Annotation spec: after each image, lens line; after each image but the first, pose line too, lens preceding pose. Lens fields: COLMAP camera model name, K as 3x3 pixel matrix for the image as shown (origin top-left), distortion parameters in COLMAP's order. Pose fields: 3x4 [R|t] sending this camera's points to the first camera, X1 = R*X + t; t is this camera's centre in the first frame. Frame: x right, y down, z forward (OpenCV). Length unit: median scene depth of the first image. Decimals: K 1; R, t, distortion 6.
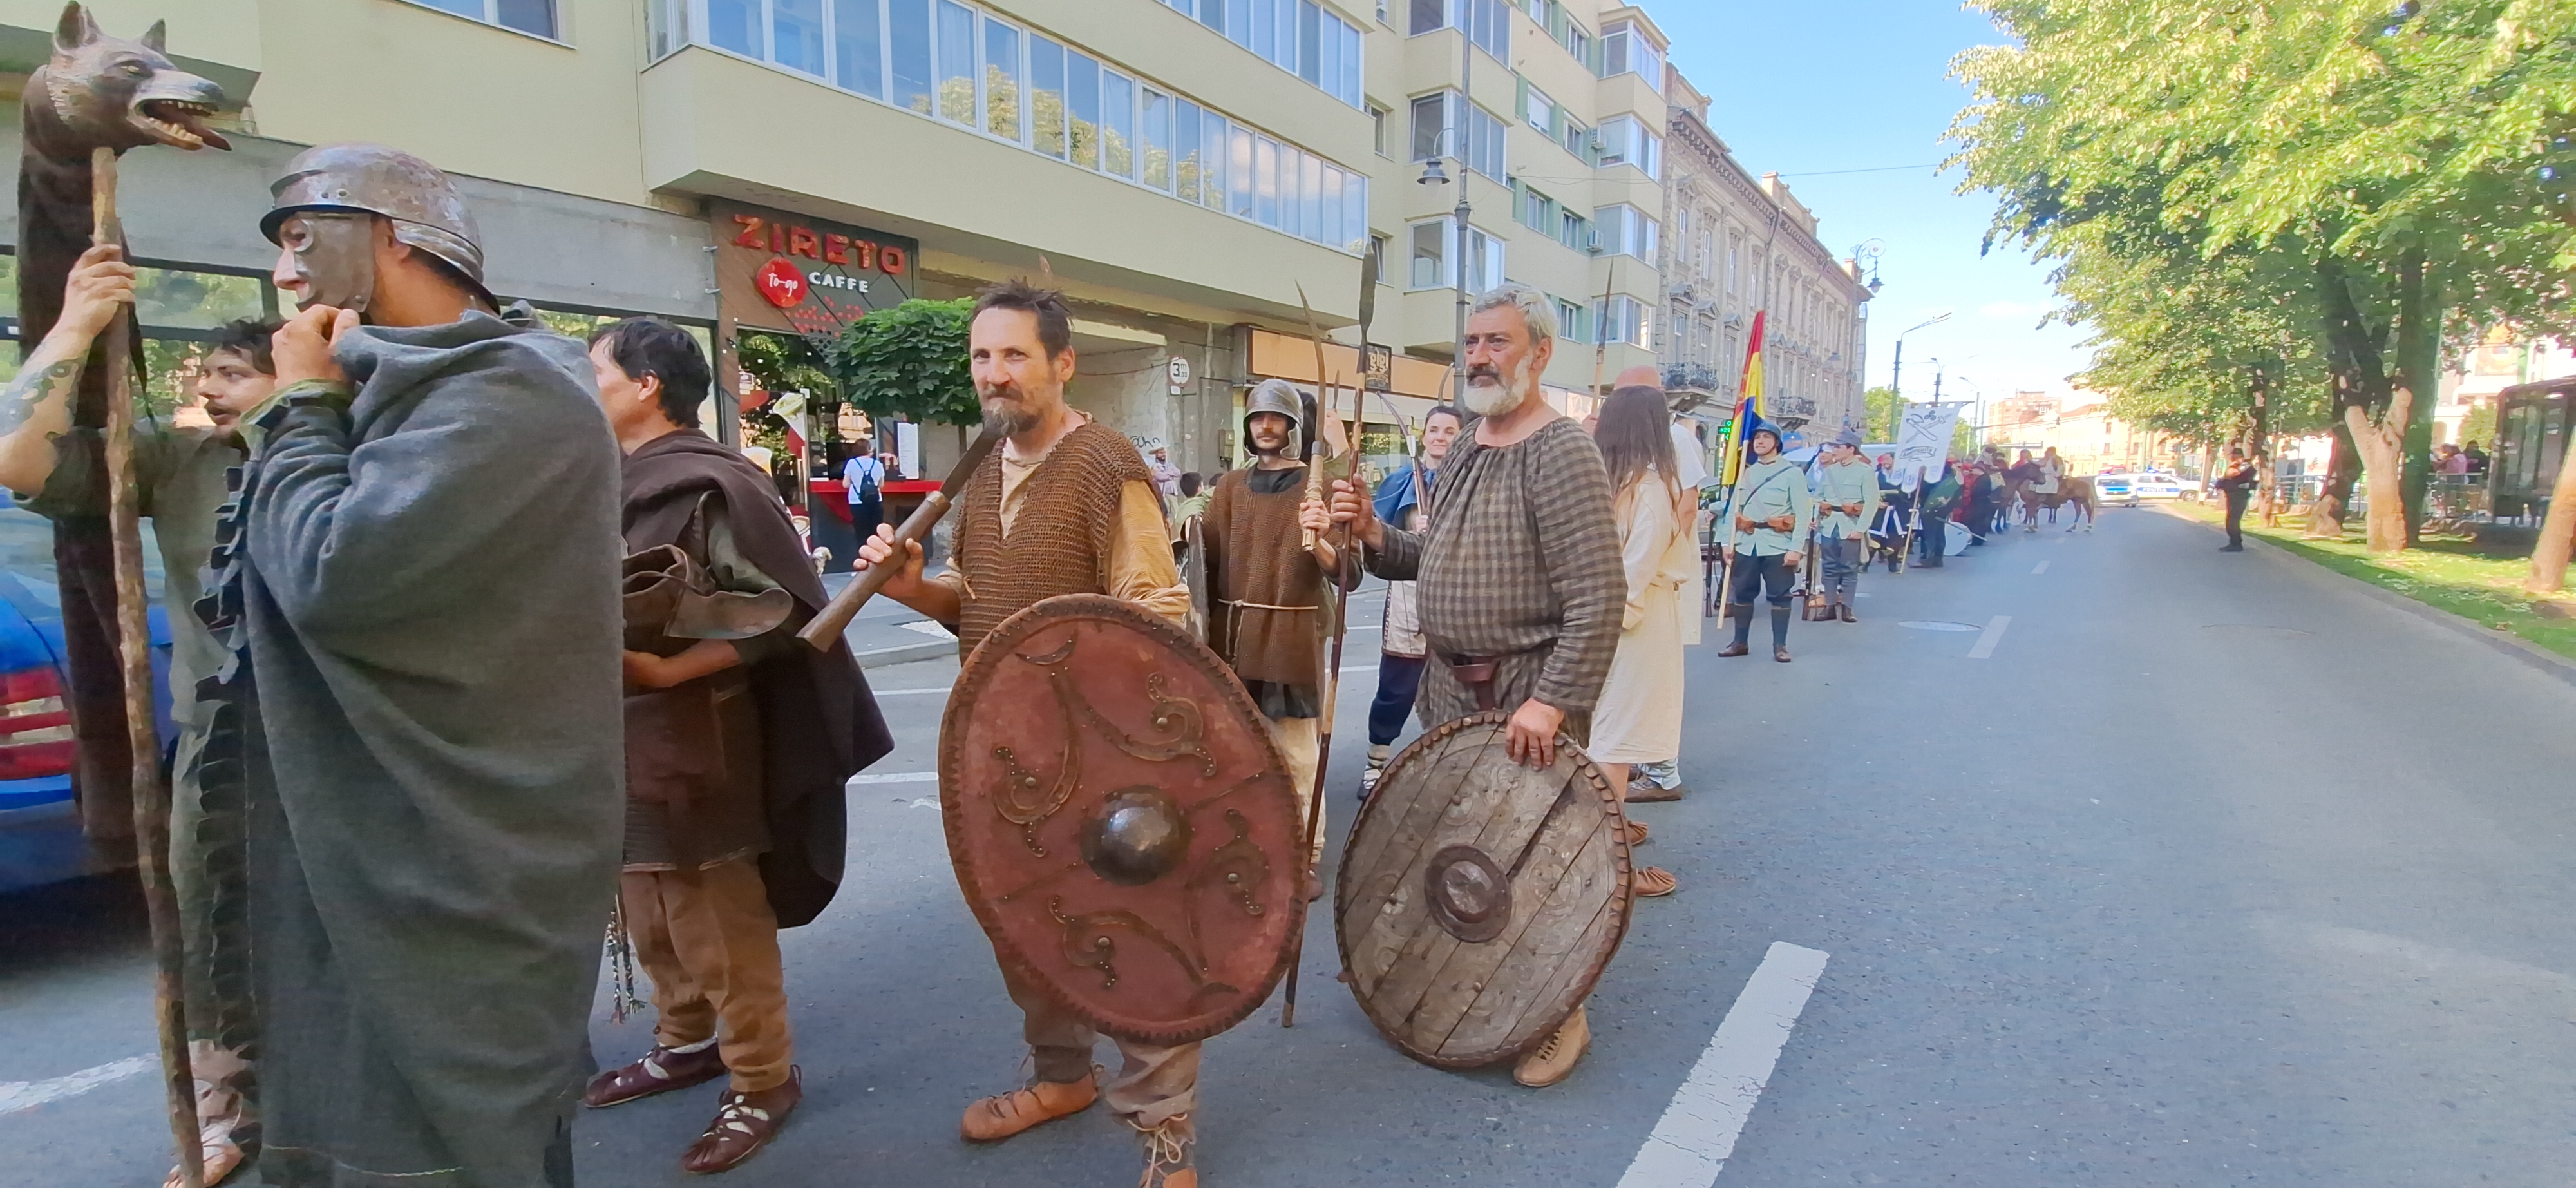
lens RADIAL K [[1022.9, 0, 1271.2], [0, 1022.9, 603.8], [0, 0, 1]] dist [-0.009466, -0.007199]
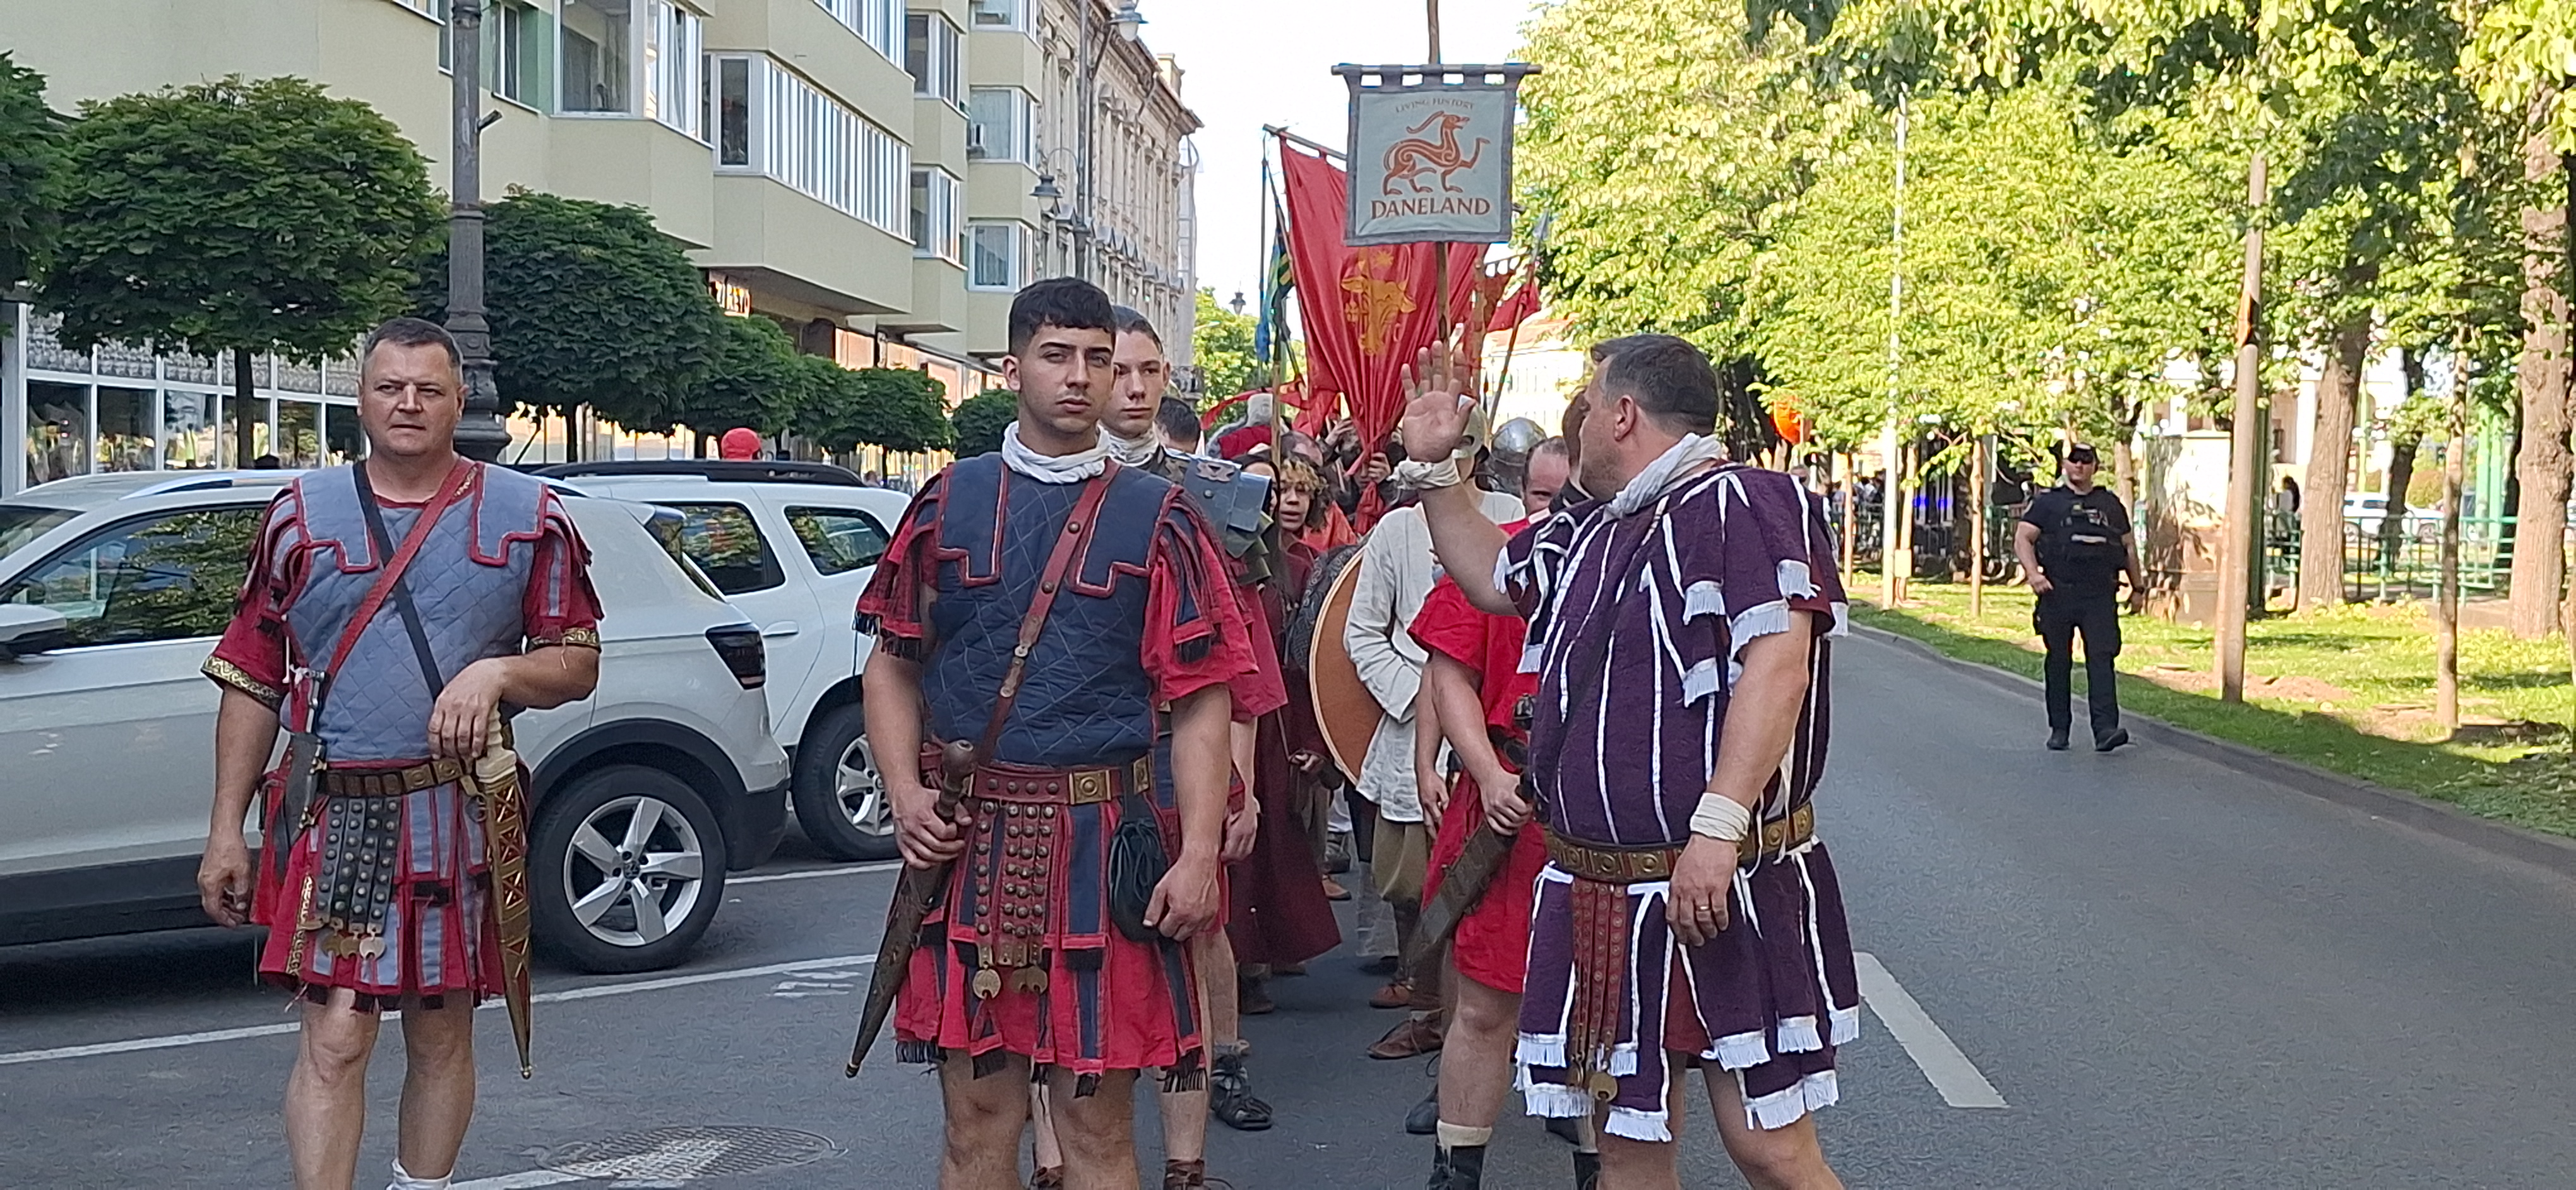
lens RADIAL K [[3620.0, 0, 1285.5], [0, 3620.0, 608.1], [0, 0, 1]] dist [0.157679, 0.000000]
pose [[0.823033, -0.003431, 0.567983, -1.593317], [0.048952, 0.996689, -0.064914, 0.209820], [-0.565880, 0.081230, 0.820477, -1.909595]]
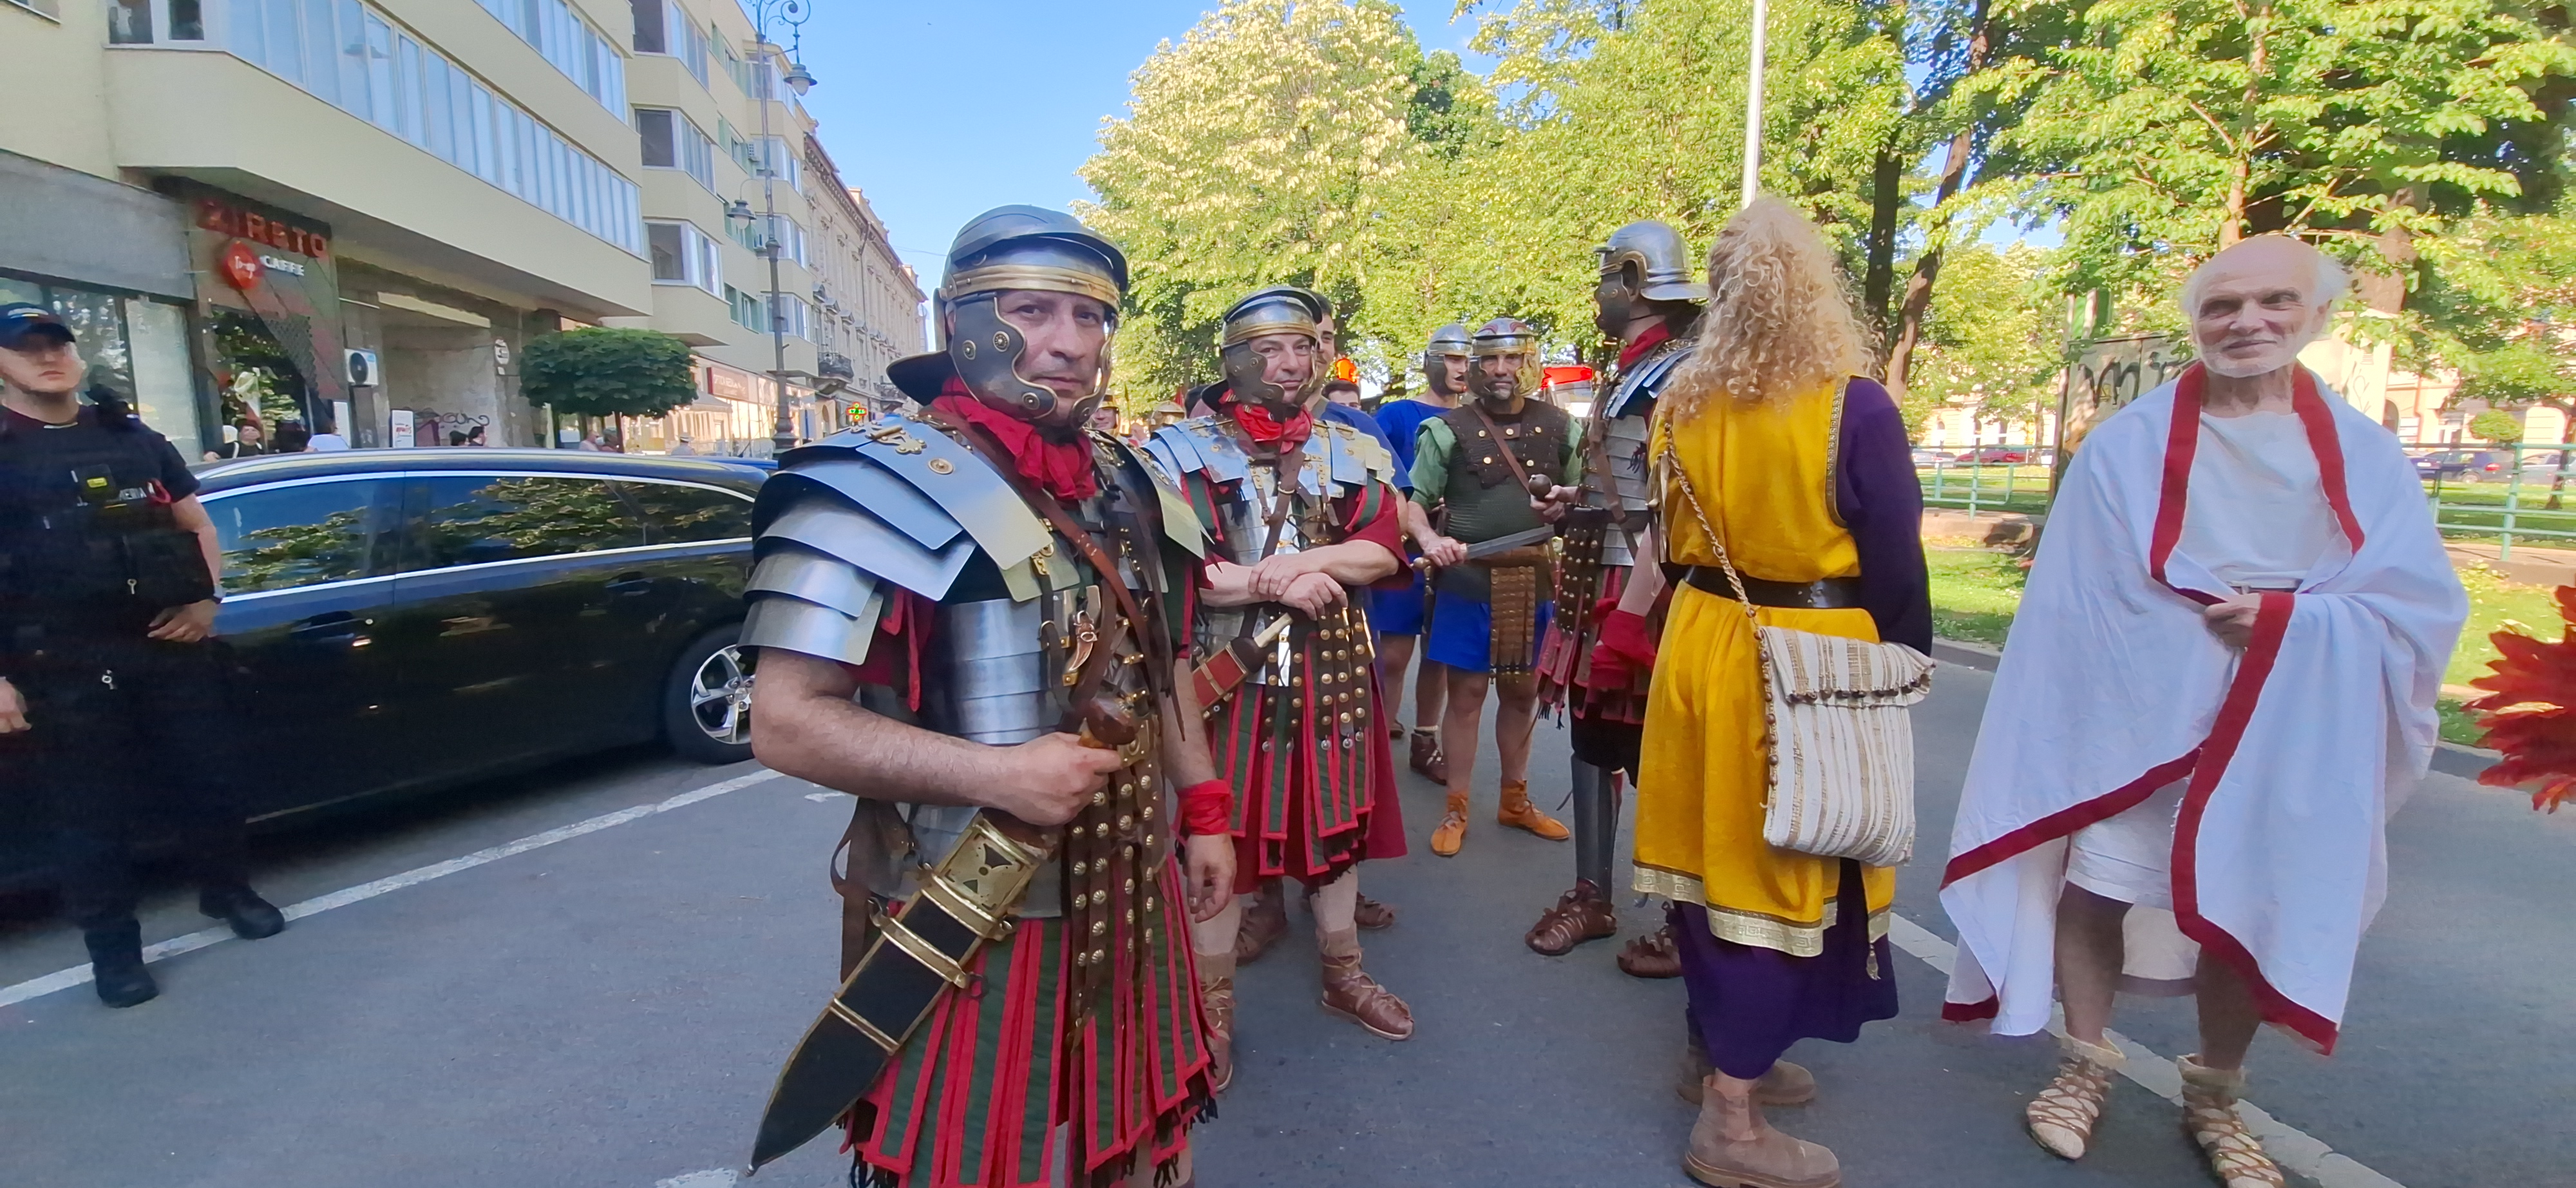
lens RADIAL K [[1022.9, 0, 1293.6], [0, 1022.9, 604.0], [0, 0, 1]] dist [-0.009466, -0.007199]
pose [[0.623034, -0.110094, 0.774408, -0.432973], [0.089269, 0.993584, 0.069434, 0.032663], [-0.777084, 0.025871, 0.628865, -0.302247]]
